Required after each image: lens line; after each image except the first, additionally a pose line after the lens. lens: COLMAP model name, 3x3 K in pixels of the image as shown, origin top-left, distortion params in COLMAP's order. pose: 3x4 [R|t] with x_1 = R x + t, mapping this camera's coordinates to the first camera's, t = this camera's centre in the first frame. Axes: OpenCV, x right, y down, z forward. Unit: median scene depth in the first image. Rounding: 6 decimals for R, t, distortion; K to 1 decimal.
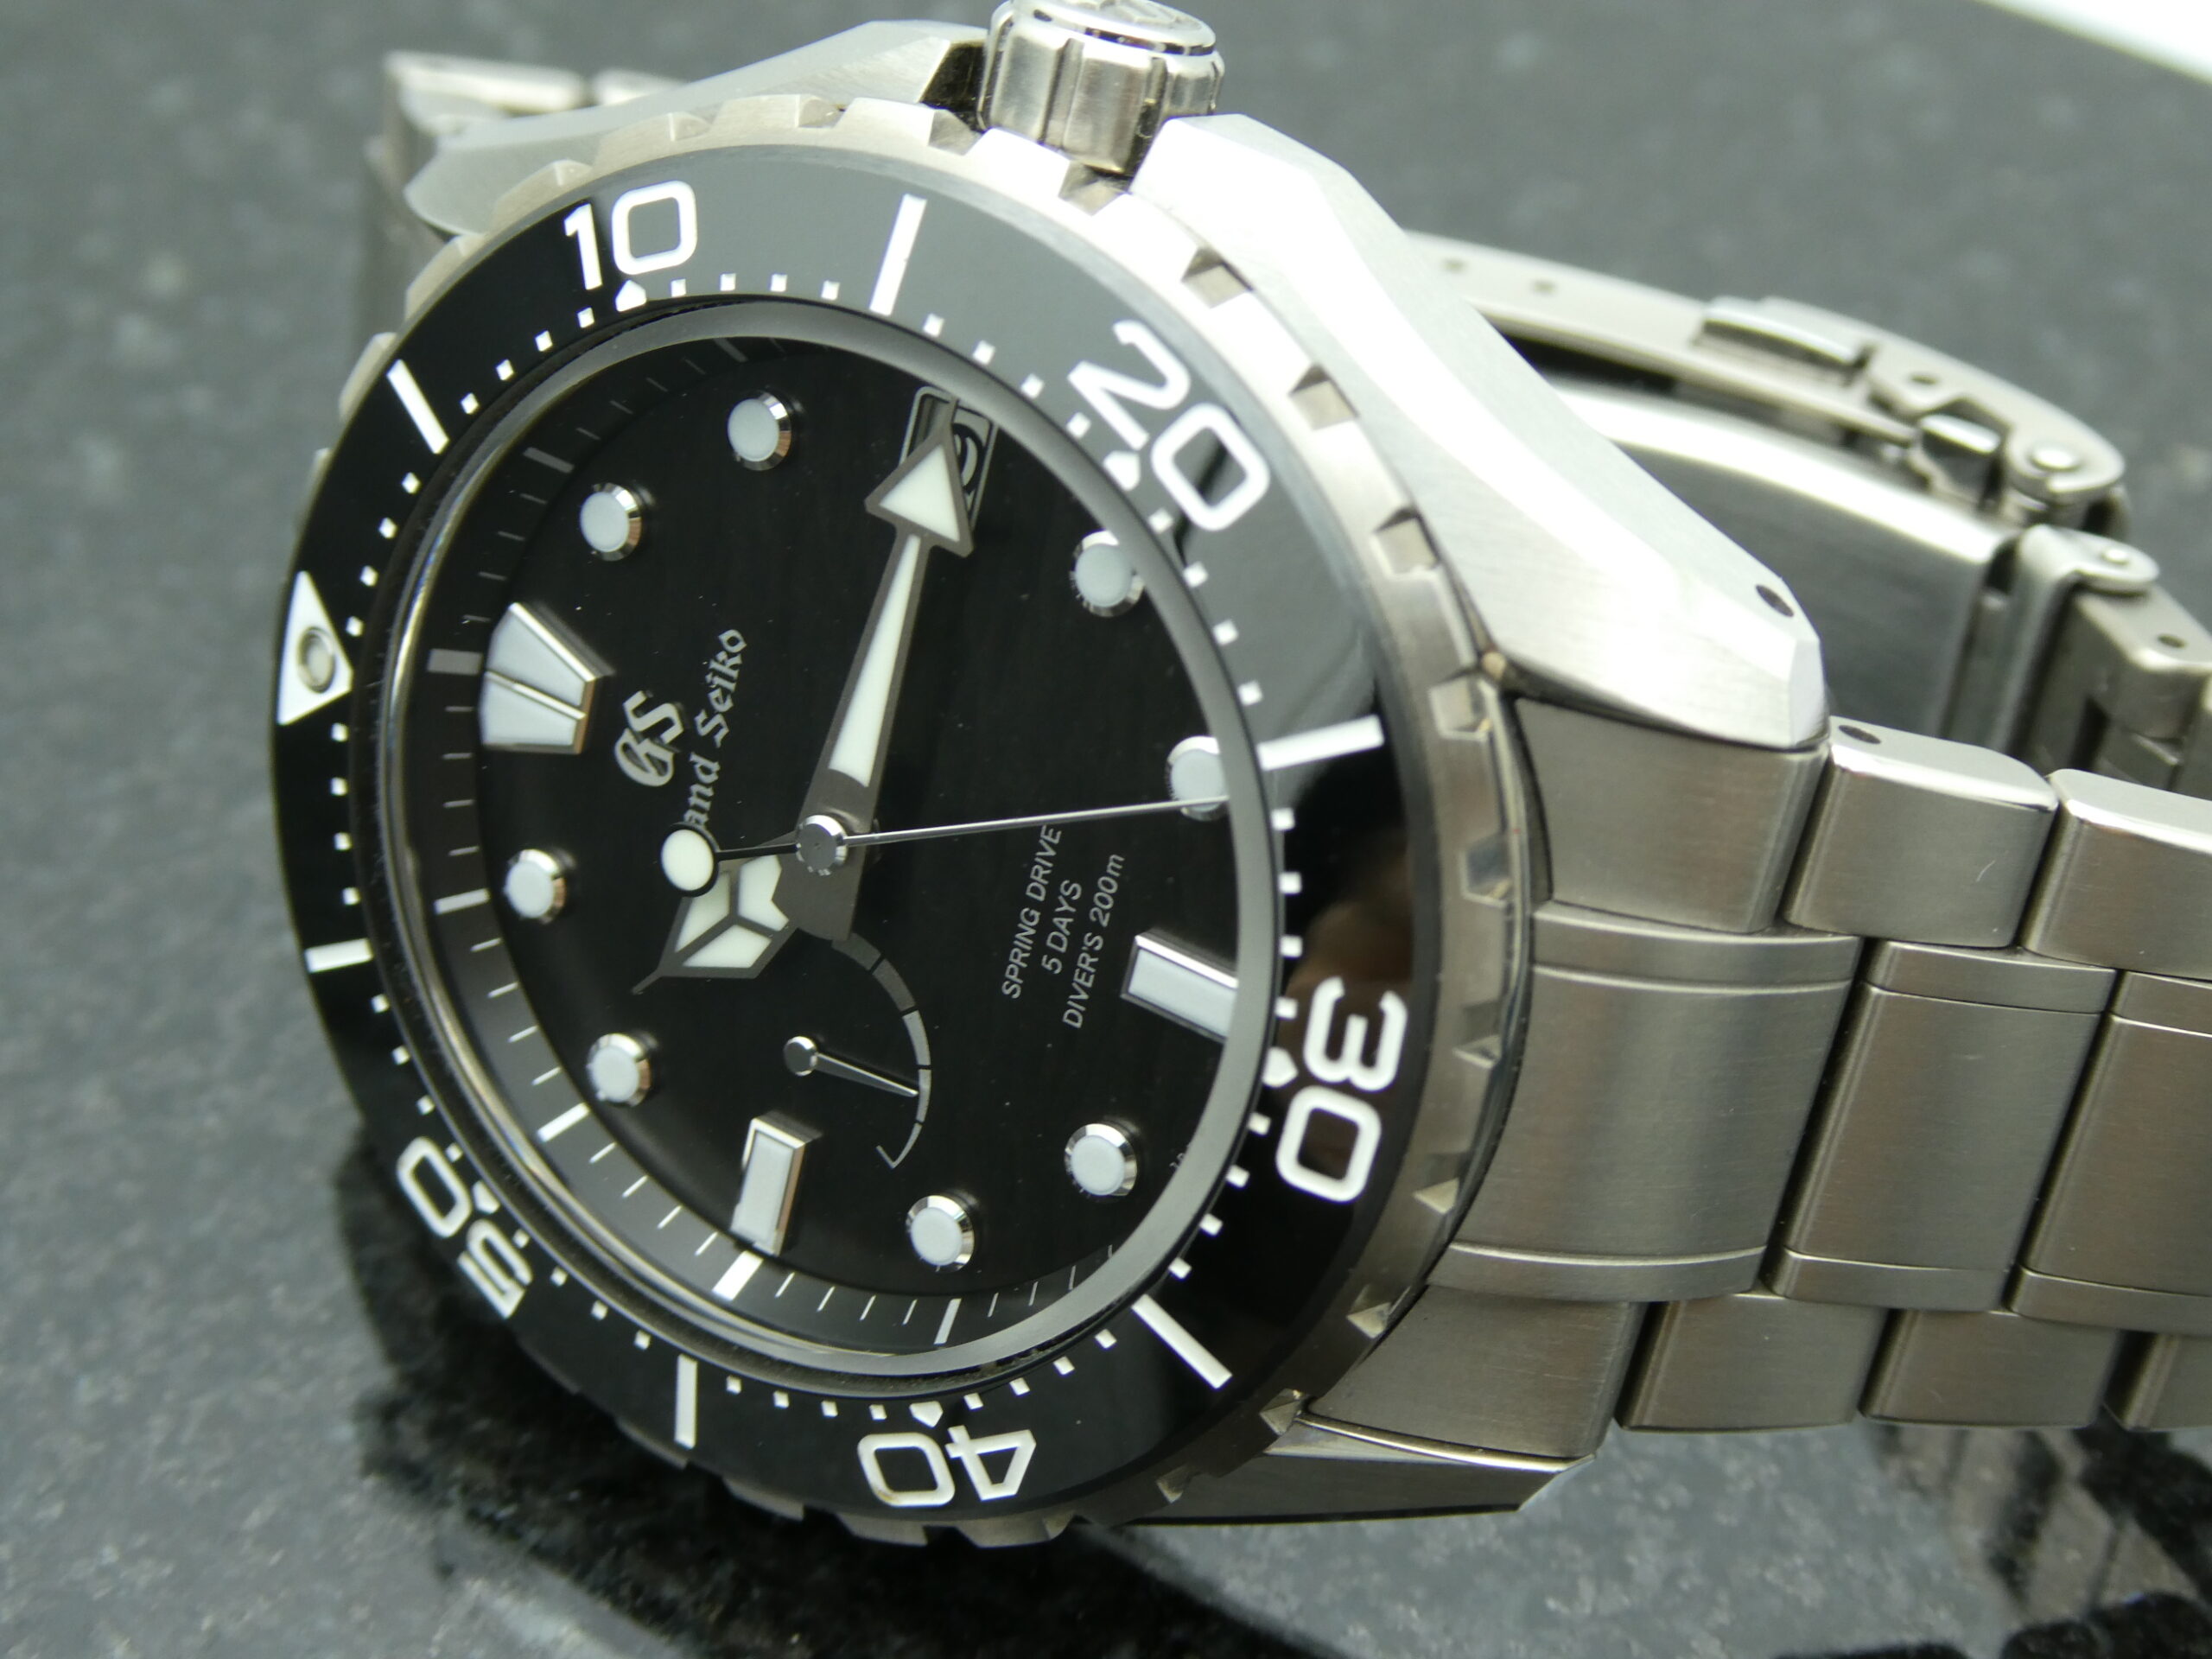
lens RADIAL K [[3919.0, 0, 1107.6], [0, 3919.0, 830.5], [0, 0, 1]] dist [-0.001428, 0.000000]
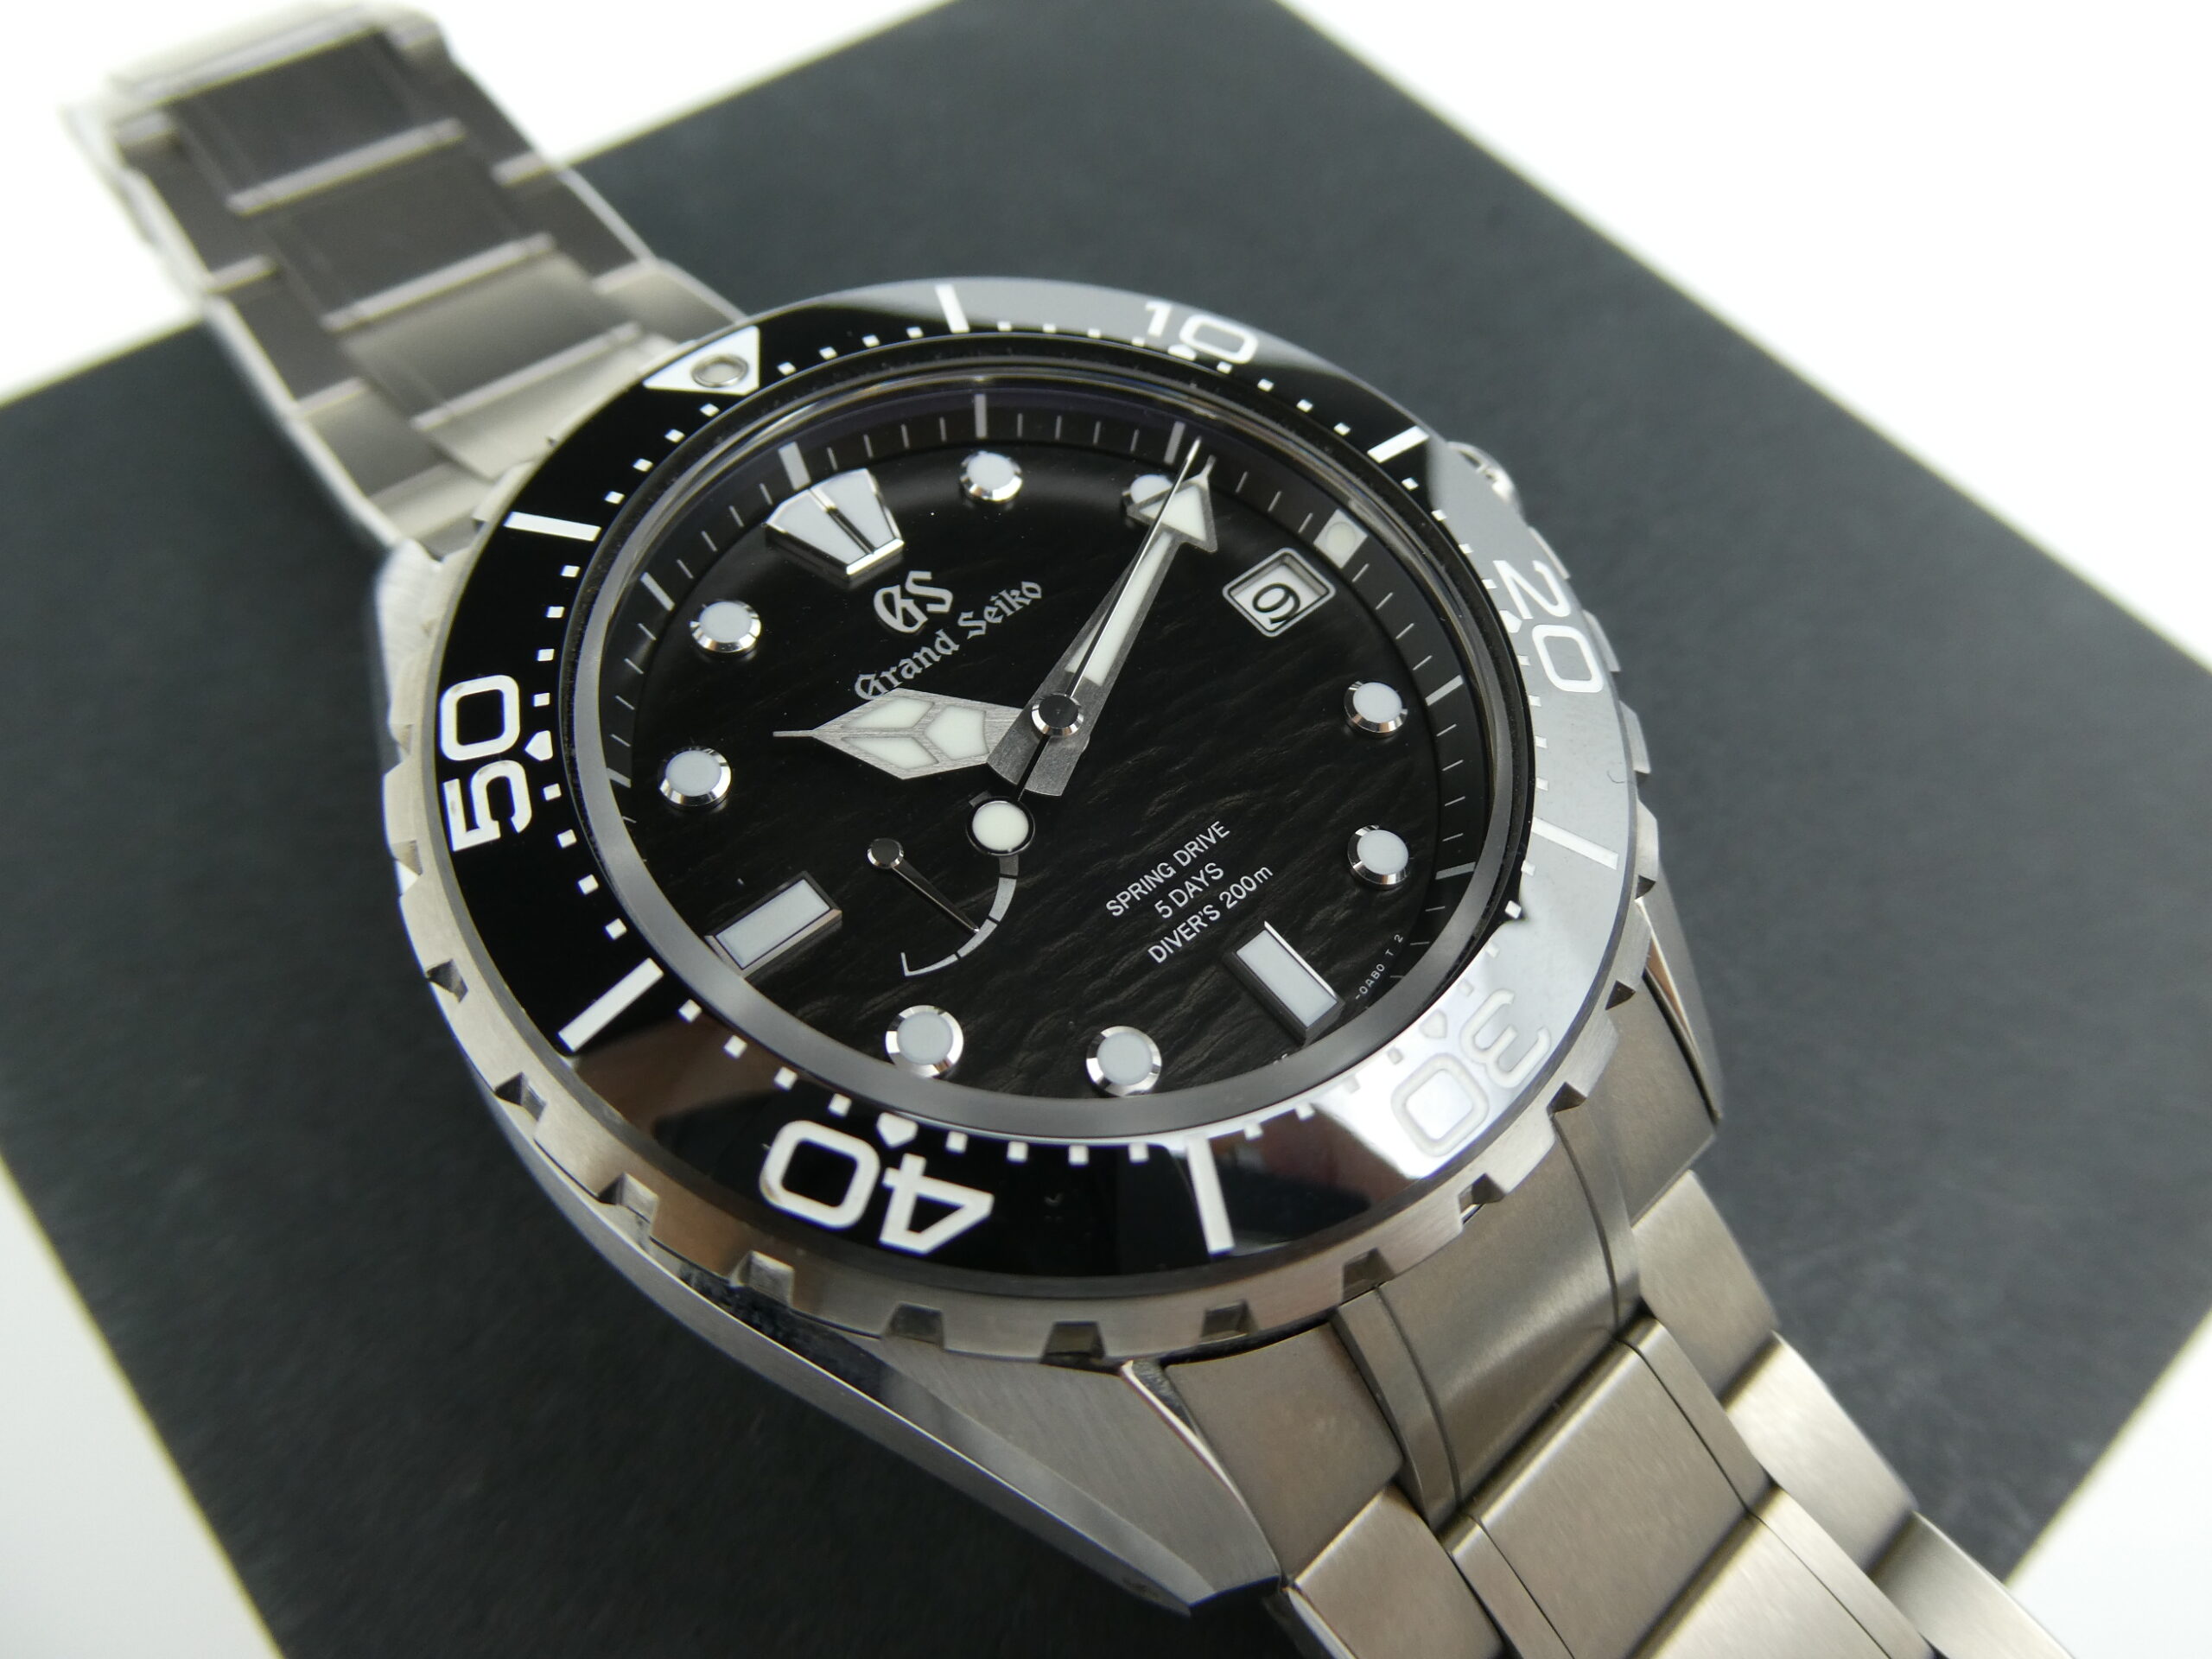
lens RADIAL K [[1729.4, 0, 1131.7], [0, 1729.4, 823.7], [0, 0, 1]] dist [0.003605, -0.006808]
pose [[0.652534, 0.705193, 0.277312, -0.178435], [-0.386336, 0.624436, -0.678841, 0.365981], [-0.651877, 0.335831, 0.679907, 0.640335]]
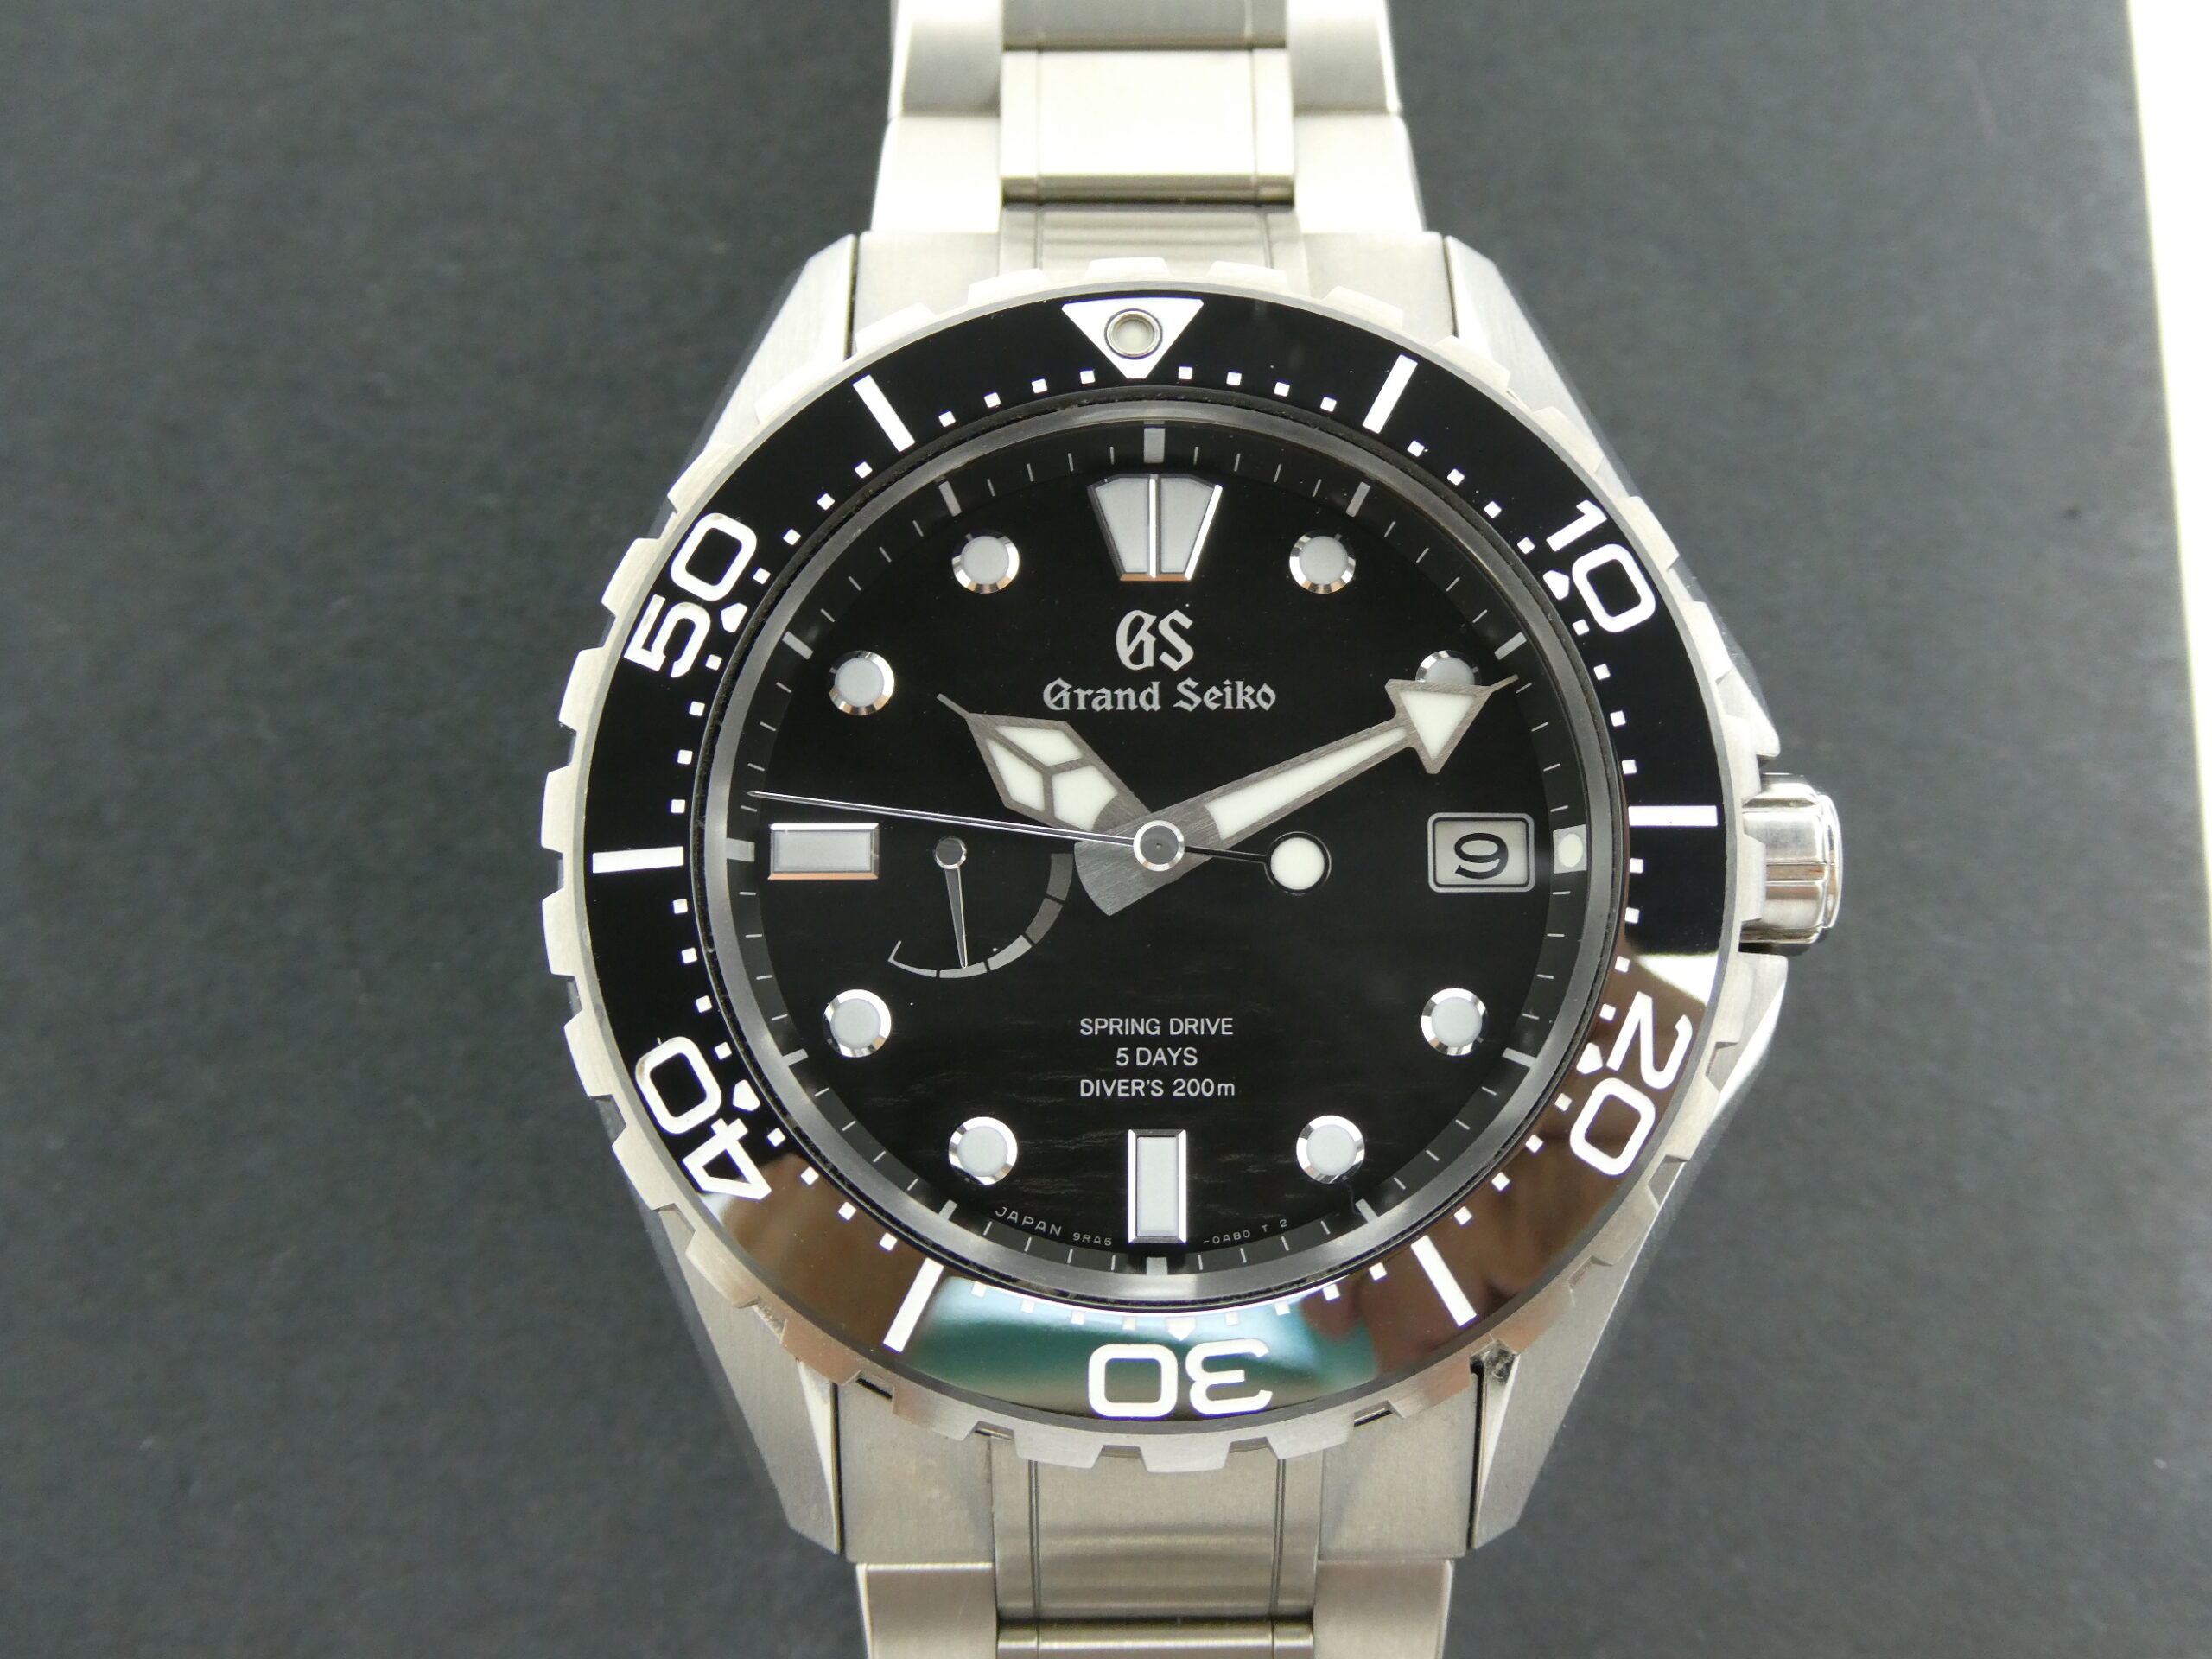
lens RADIAL K [[3072.1, 0, 1124.9], [0, 3072.1, 799.8], [0, 0, 1]] dist [-0.056778, 0.000000]
pose [[0.226848, 0.900805, 0.370257, -0.434745], [-0.902827, 0.337090, -0.266970, 0.258528], [-0.365298, -0.273717, 0.889740, 0.168520]]
